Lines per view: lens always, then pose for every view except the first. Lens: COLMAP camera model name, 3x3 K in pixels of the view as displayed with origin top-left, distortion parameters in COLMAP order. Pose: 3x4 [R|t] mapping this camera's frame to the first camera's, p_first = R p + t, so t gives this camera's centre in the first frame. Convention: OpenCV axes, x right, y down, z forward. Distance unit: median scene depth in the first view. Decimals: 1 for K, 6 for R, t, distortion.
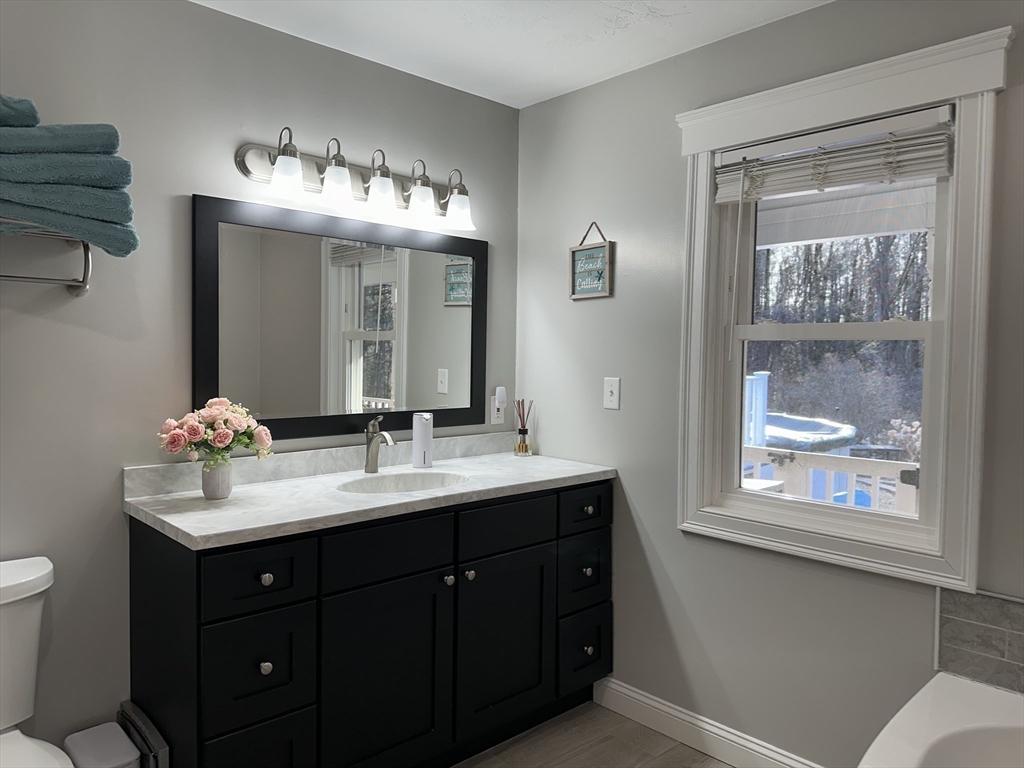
lens RADIAL K [[711.5, 0, 512.0], [0, 711.5, 384.0], [0, 0, 1]] dist [0.119881, -0.180151]
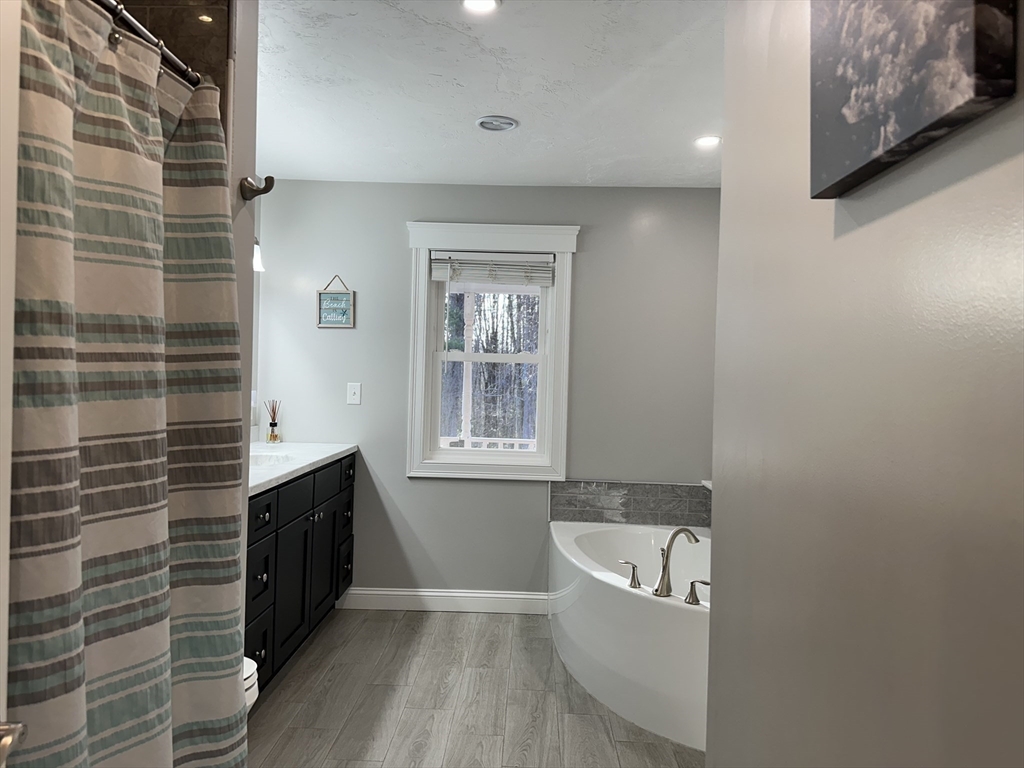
lens RADIAL K [[711.5, 0, 512.0], [0, 711.5, 384.0], [0, 0, 1]] dist [0.119881, -0.180151]
pose [[0.695905, -0.001004, 0.718133, -0.700313], [0.012661, 0.999861, -0.010871, 0.013557], [-0.718022, 0.016657, 0.695821, -0.264532]]
